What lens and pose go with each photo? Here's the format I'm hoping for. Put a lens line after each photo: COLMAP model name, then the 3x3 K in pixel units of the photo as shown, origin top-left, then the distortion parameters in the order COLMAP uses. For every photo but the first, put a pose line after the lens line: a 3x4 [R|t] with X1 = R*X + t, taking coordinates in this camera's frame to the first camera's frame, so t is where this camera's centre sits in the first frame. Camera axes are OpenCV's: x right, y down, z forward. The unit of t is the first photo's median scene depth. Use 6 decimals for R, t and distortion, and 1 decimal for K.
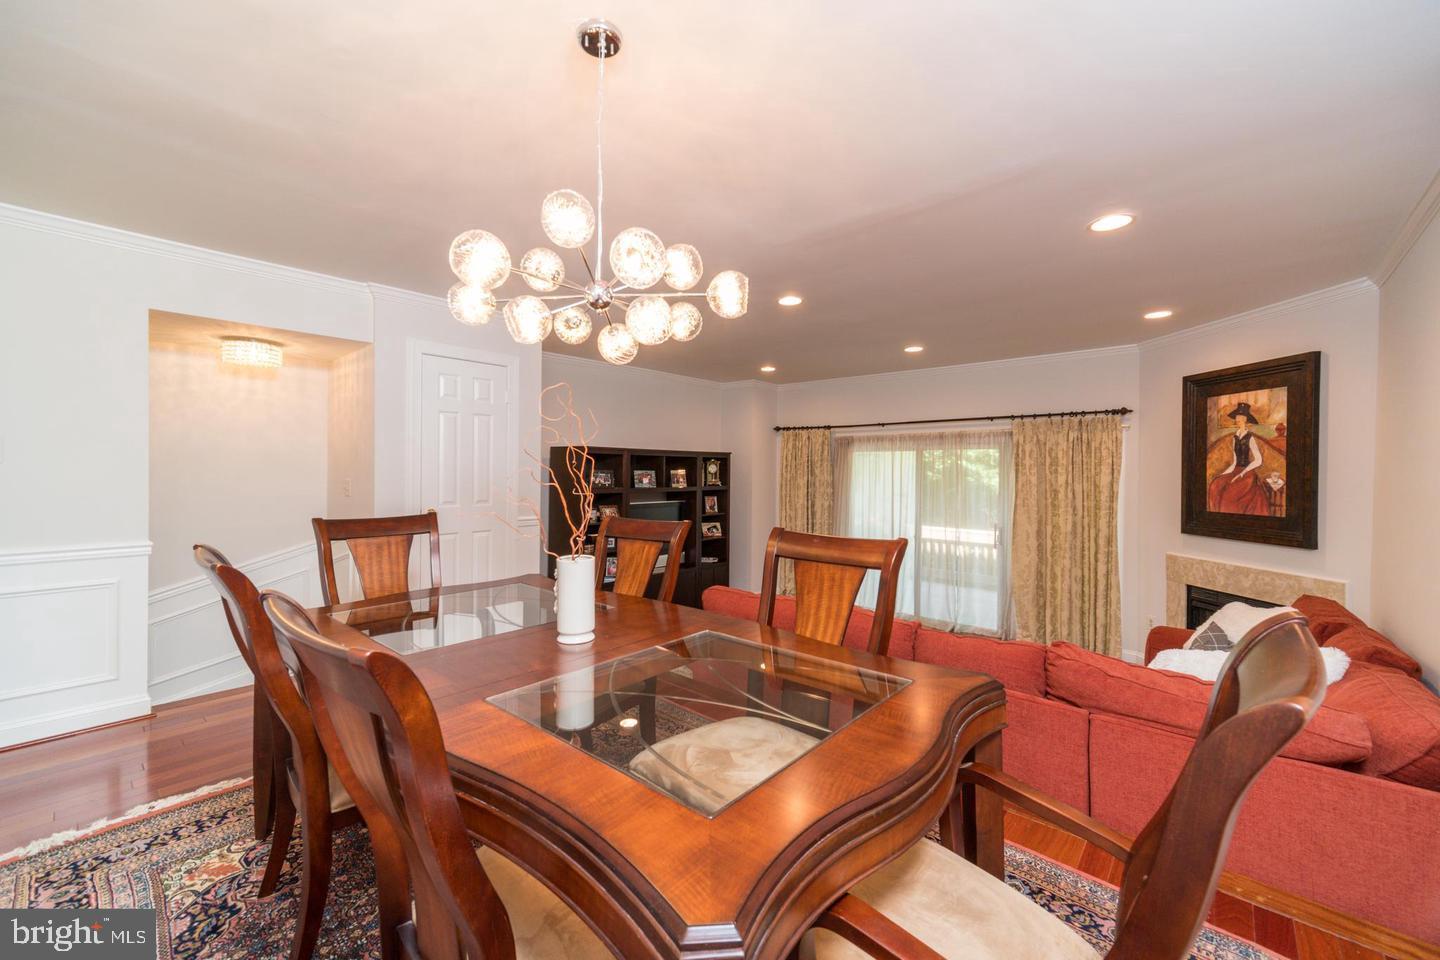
lens RADIAL K [[559.2, 0, 718.8], [0, 559.2, 475.3], [0, 0, 1]] dist [0.008731, -0.000388]
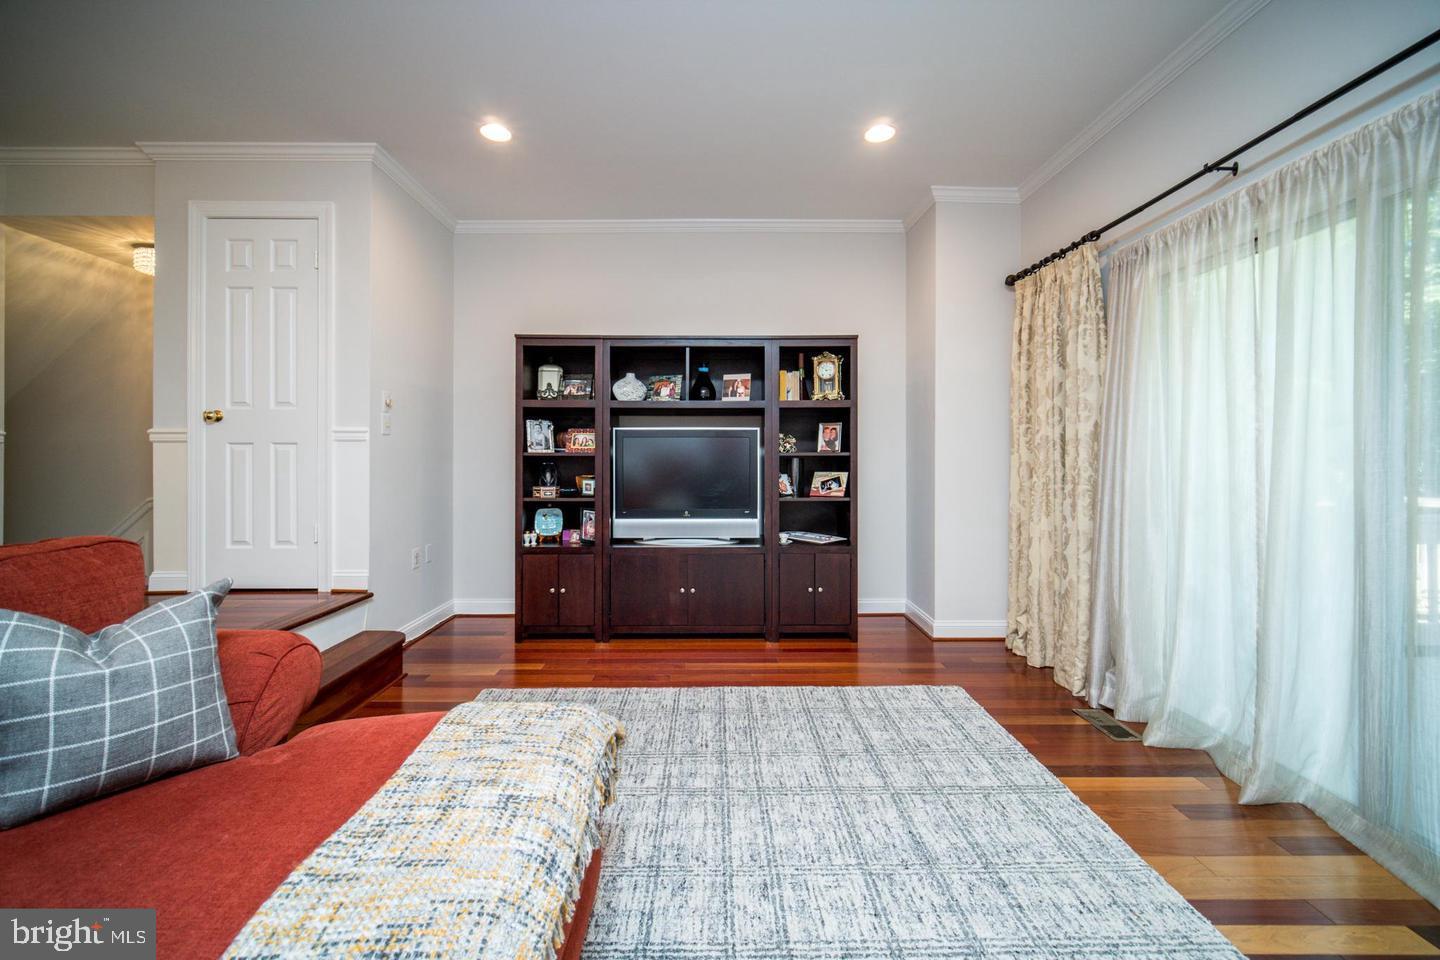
lens RADIAL K [[559.2, 0, 713.2], [0, 559.2, 463.5], [0, 0, 1]] dist [0.008731, -0.000388]
pose [[0.697758, 0.000057, -0.716334, 0.494283], [0.002853, 0.999992, 0.002858, 0.125970], [0.716328, -0.004038, 0.697752, 0.909474]]
